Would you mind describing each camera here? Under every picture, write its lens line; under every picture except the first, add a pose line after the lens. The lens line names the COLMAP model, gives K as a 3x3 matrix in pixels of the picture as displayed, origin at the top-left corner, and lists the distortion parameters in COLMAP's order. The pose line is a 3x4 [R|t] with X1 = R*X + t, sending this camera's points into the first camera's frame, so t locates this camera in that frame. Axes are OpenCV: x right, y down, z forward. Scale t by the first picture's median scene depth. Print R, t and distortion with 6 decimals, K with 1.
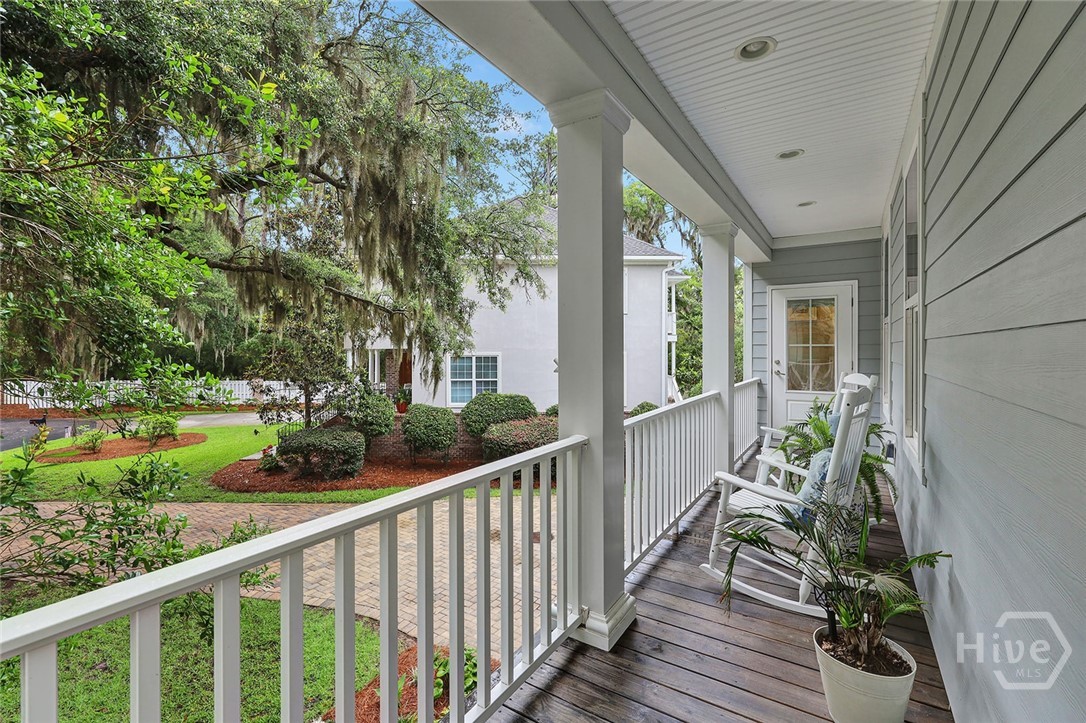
lens RADIAL K [[472.5, 0, 542.7], [0, 472.5, 353.9], [0, 0, 1]] dist [-0.001572, 0.000396]
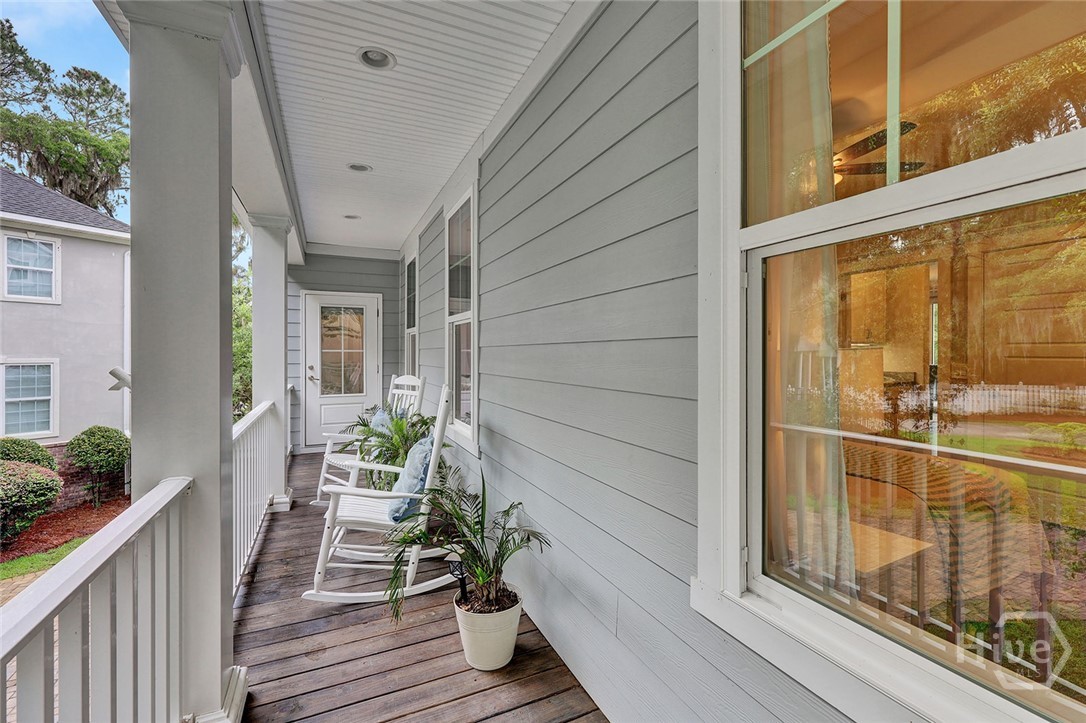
lens RADIAL K [[472.5, 0, 543.0], [0, 472.5, 356.8], [0, 0, 1]] dist [-0.001572, 0.000396]
pose [[0.538912, -0.004098, 0.842352, -0.162016], [0.009064, 0.999958, -0.000933, -0.000472], [-0.842313, 0.008138, 0.538927, 0.117285]]
